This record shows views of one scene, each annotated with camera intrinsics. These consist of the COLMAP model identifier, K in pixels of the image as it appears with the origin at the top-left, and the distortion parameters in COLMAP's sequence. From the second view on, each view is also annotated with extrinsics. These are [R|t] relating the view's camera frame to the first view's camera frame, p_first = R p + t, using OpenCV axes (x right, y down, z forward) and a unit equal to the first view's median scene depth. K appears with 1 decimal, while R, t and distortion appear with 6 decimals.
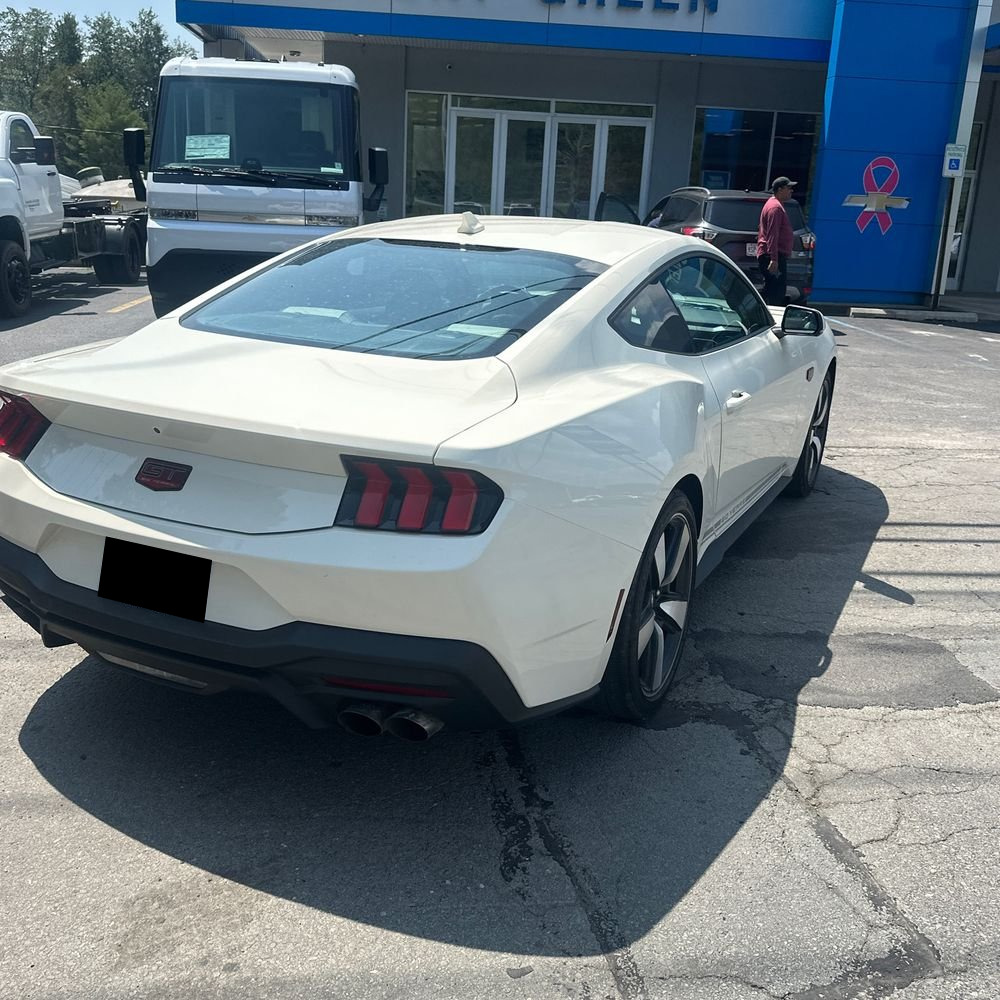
lens RADIAL K [[1012.5, 0, 470.9], [0, 1012.5, 503.3], [0, 0, 1]] dist [0.144709, -0.303757]
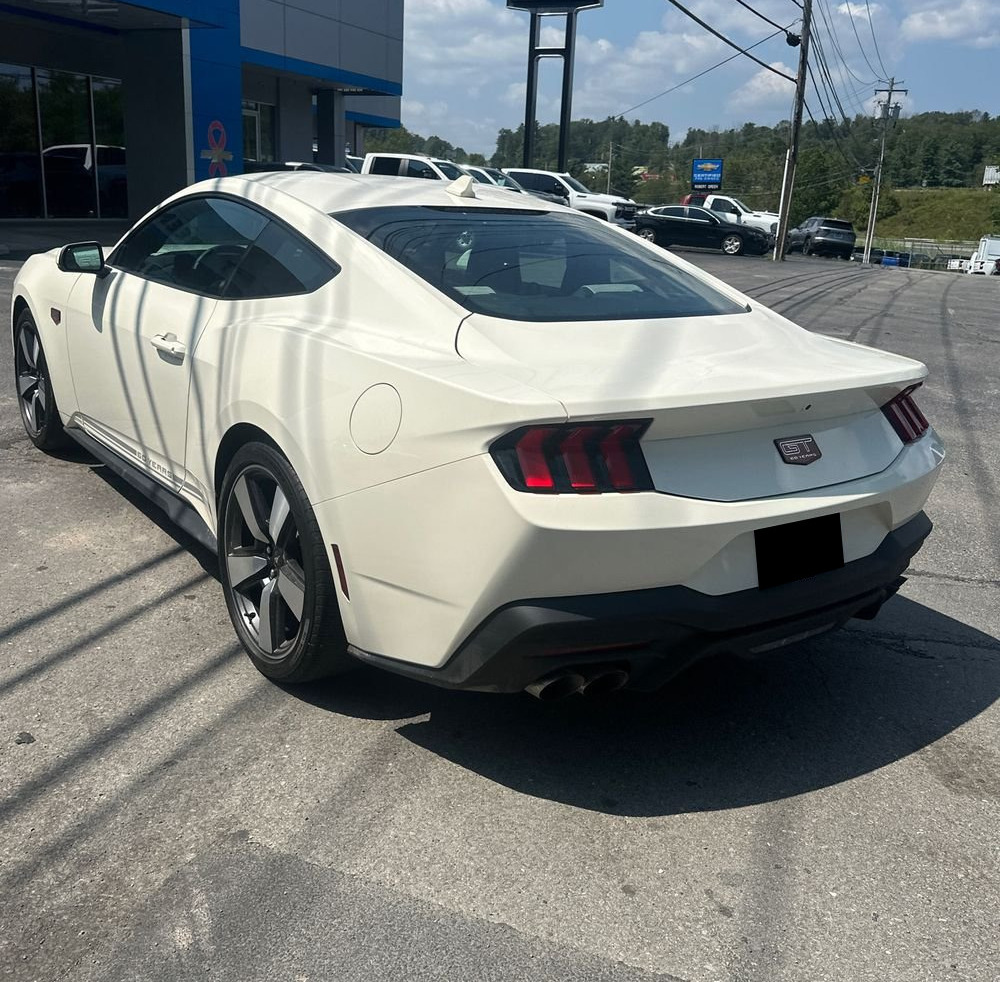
lens RADIAL K [[1007.6, 0, 495.7], [0, 1007.6, 485.3], [0, 0, 1]] dist [0.127690, -0.225982]
pose [[0.451450, -0.267022, 0.851406, -1.303846], [0.219957, 0.958032, 0.183832, -0.245295], [-0.864761, 0.104281, 0.491237, 0.747620]]
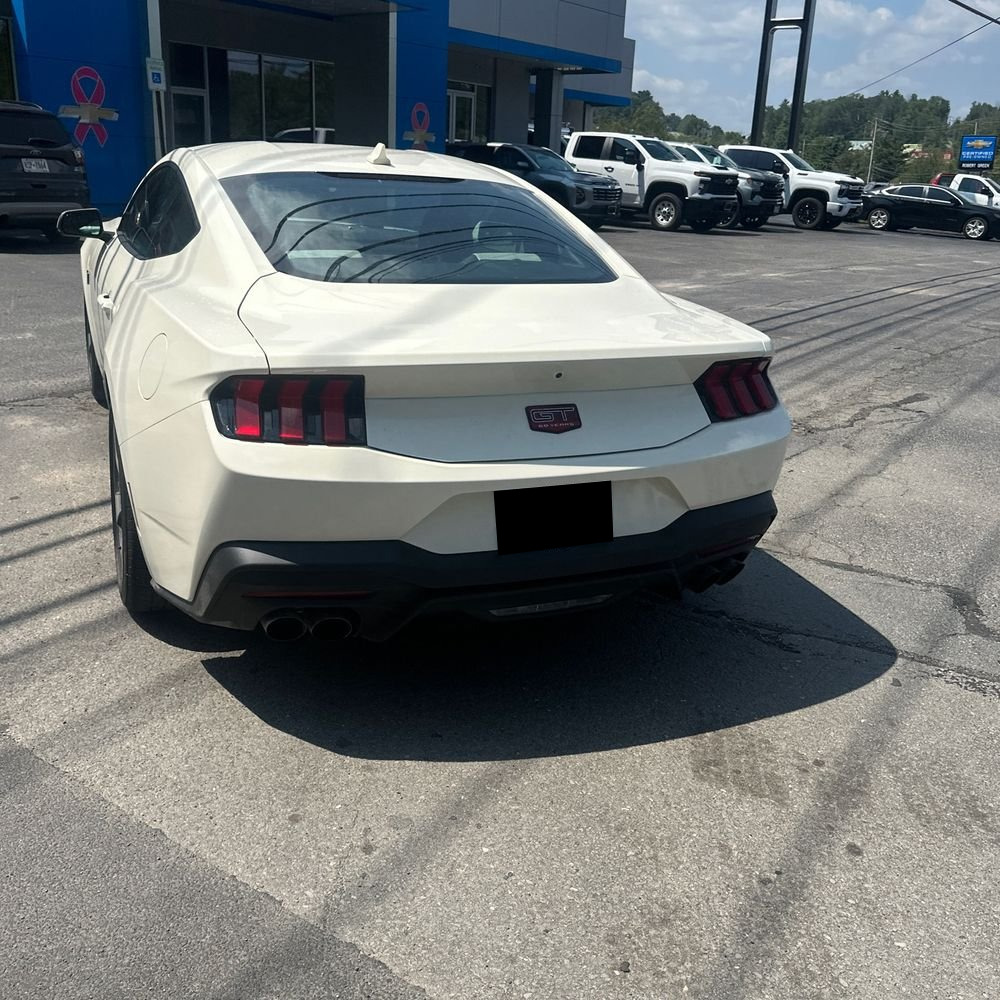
lens RADIAL K [[1016.6, 0, 495.1], [0, 1016.6, 495.9], [0, 0, 1]] dist [0.085318, -0.157825]
pose [[0.643342, -0.250772, 0.723343, -1.084939], [0.194737, 0.967357, 0.162168, -0.127371], [-0.740398, 0.036532, 0.671175, 0.349690]]
